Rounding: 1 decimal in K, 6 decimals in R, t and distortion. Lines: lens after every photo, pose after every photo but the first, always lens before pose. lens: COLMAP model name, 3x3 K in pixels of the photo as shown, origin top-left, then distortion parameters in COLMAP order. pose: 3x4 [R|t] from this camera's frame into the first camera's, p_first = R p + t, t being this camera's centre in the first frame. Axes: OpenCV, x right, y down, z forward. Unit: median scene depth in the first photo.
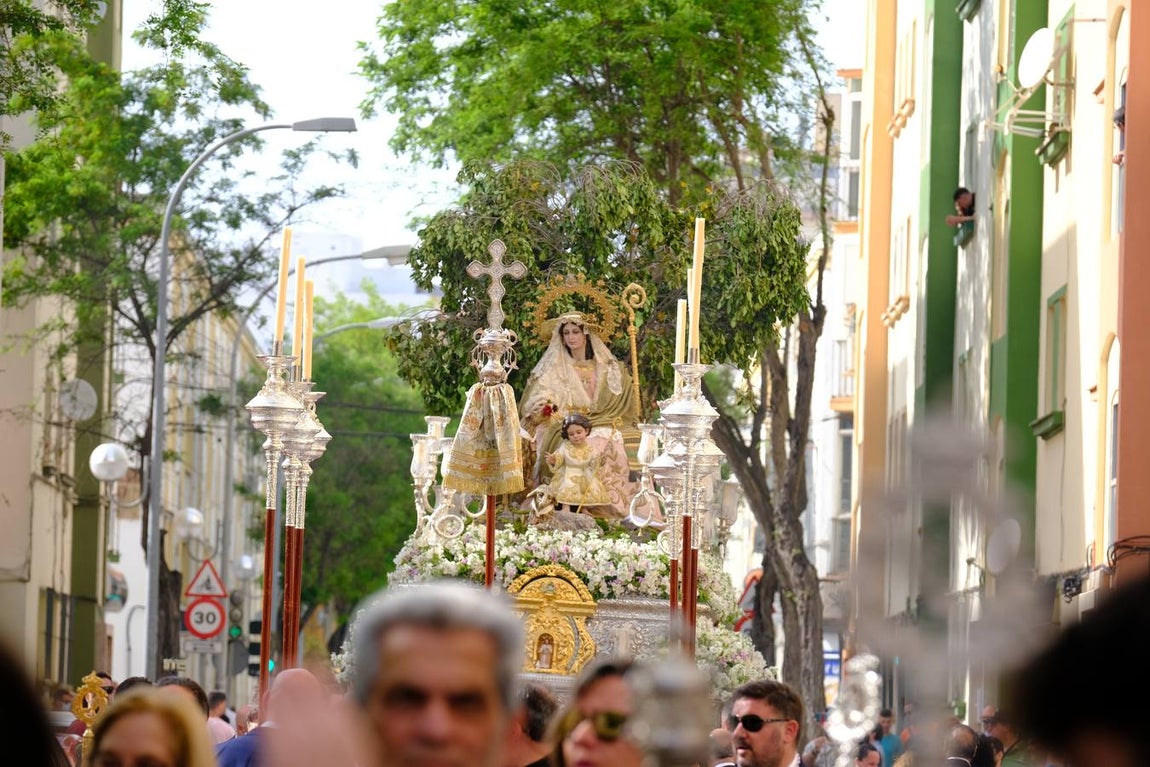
lens RADIAL K [[5715.2, 0, 575.0], [0, 5715.2, 383.5], [0, 0, 1]] dist [-0.077438, 4.452399]
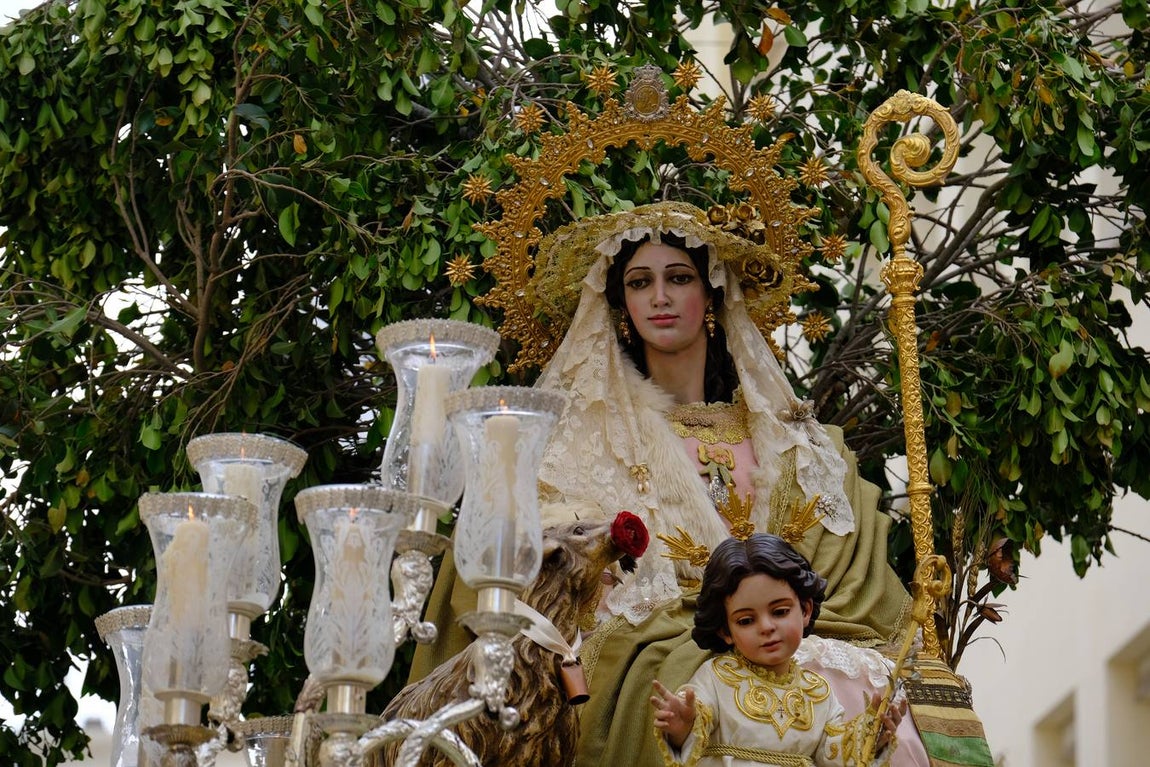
lens RADIAL K [[6533.0, 0, 575.0], [0, 6533.0, 383.5], [0, 0, 1]] dist [0.355586, 10.716485]
pose [[0.987388, 0.020246, 0.157019, -0.051463], [0.008248, 0.983864, -0.178727, 0.048775], [-0.158104, 0.177768, 0.971289, 0.764208]]
